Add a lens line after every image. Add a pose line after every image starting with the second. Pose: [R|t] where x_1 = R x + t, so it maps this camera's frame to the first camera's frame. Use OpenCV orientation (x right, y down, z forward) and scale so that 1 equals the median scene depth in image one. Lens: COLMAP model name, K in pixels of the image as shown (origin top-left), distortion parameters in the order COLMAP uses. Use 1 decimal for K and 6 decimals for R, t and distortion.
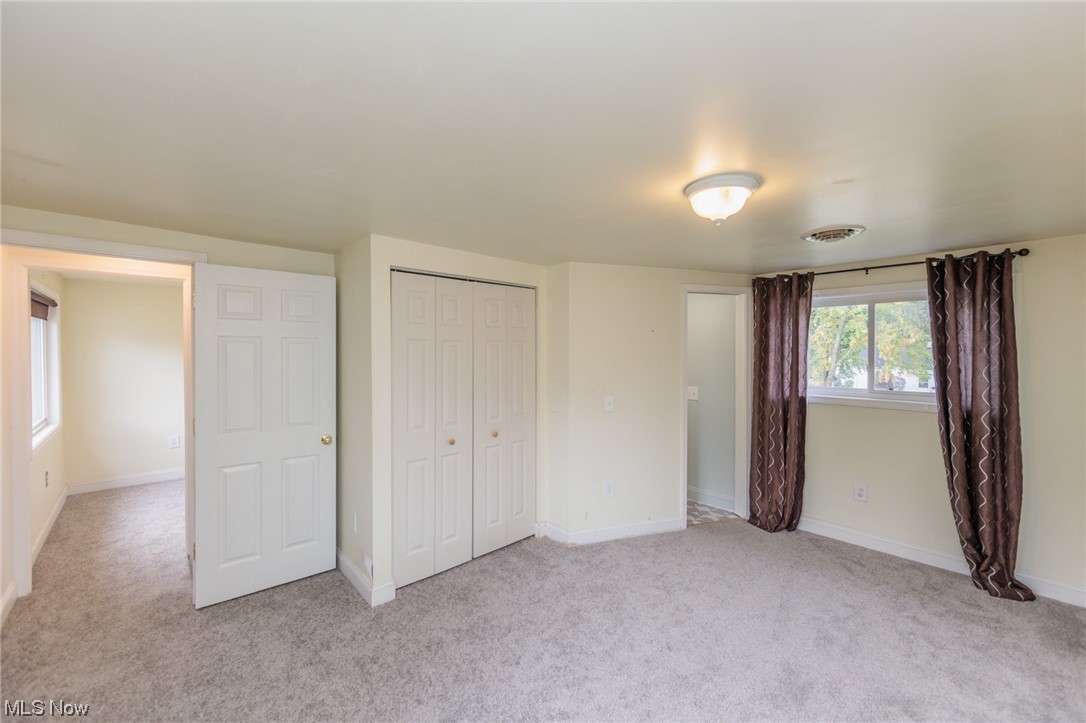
lens RADIAL K [[424.9, 0, 551.6], [0, 424.9, 352.4], [0, 0, 1]] dist [-0.002697, -0.000281]
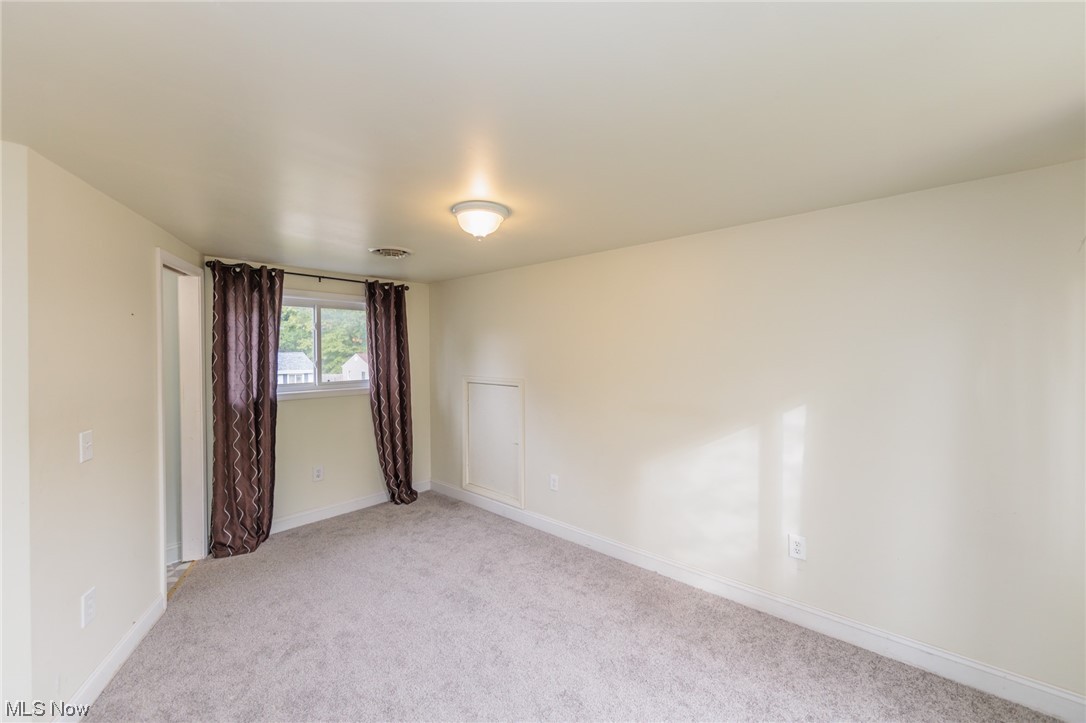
lens RADIAL K [[424.9, 0, 549.4], [0, 424.9, 353.3], [0, 0, 1]] dist [-0.002697, -0.000281]
pose [[-0.084780, -0.012551, 0.996321, -0.479108], [0.003278, 0.999912, 0.012875, -0.004368], [-0.996394, 0.004357, -0.084731, 0.506430]]
